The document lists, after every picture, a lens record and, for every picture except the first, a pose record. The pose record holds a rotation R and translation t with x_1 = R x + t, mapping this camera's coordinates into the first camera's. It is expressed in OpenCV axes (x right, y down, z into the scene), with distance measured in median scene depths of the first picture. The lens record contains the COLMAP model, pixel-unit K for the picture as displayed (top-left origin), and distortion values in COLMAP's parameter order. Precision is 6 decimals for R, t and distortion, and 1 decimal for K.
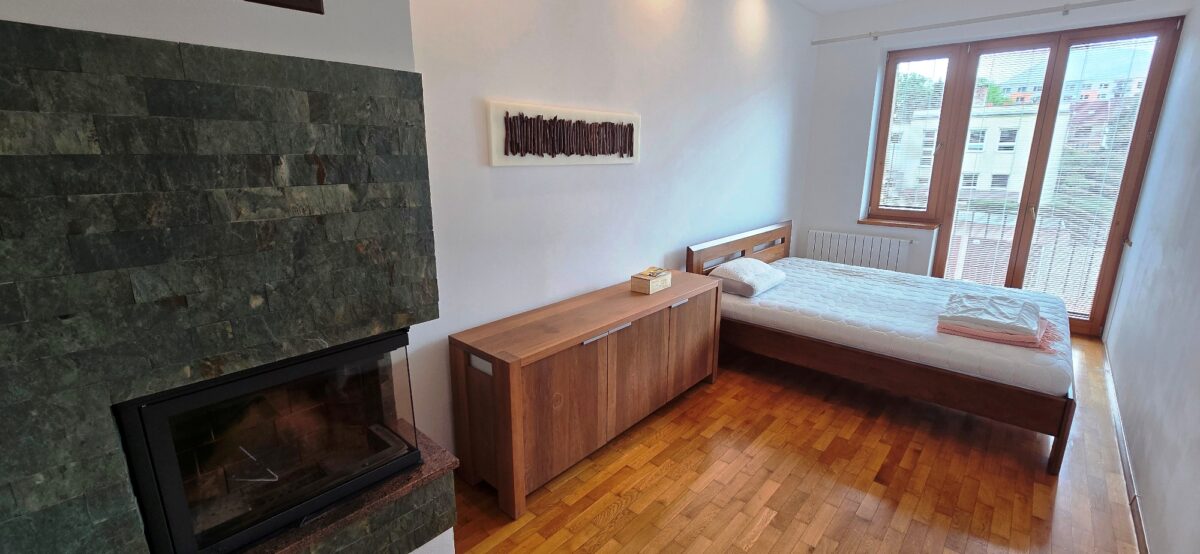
lens RADIAL K [[494.1, 0, 598.5], [0, 494.1, 272.0], [0, 0, 1]] dist [-0.002858, -0.000151]
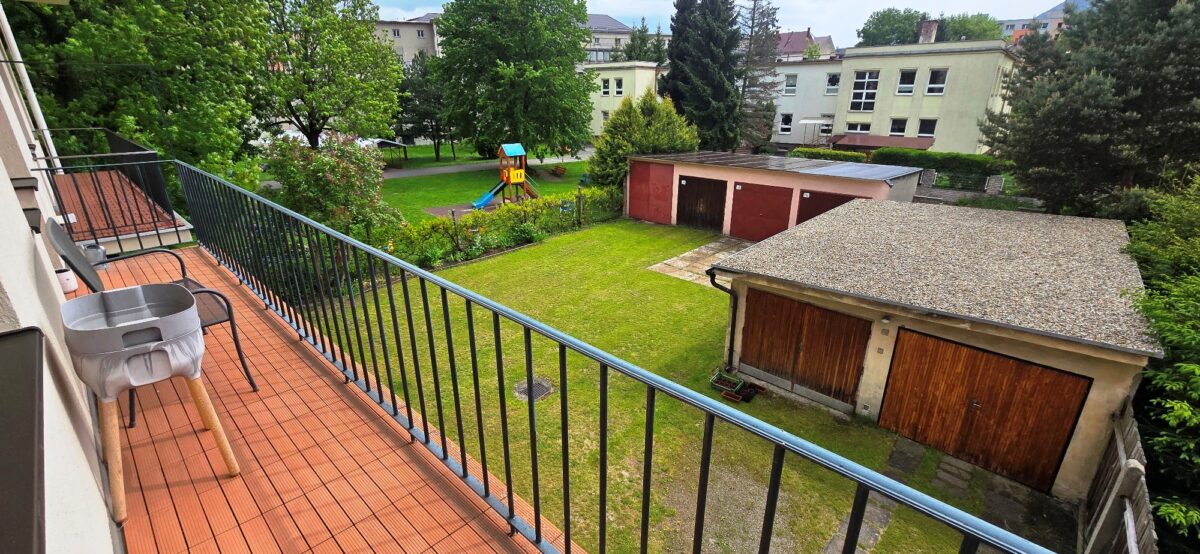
lens RADIAL K [[494.1, 0, 598.7], [0, 494.1, 278.6], [0, 0, 1]] dist [-0.002858, -0.000151]
pose [[0.008935, -0.337886, 0.941145, -0.219679], [0.244565, 0.913337, 0.325581, -0.380061], [-0.969592, 0.227262, 0.090796, 1.594124]]
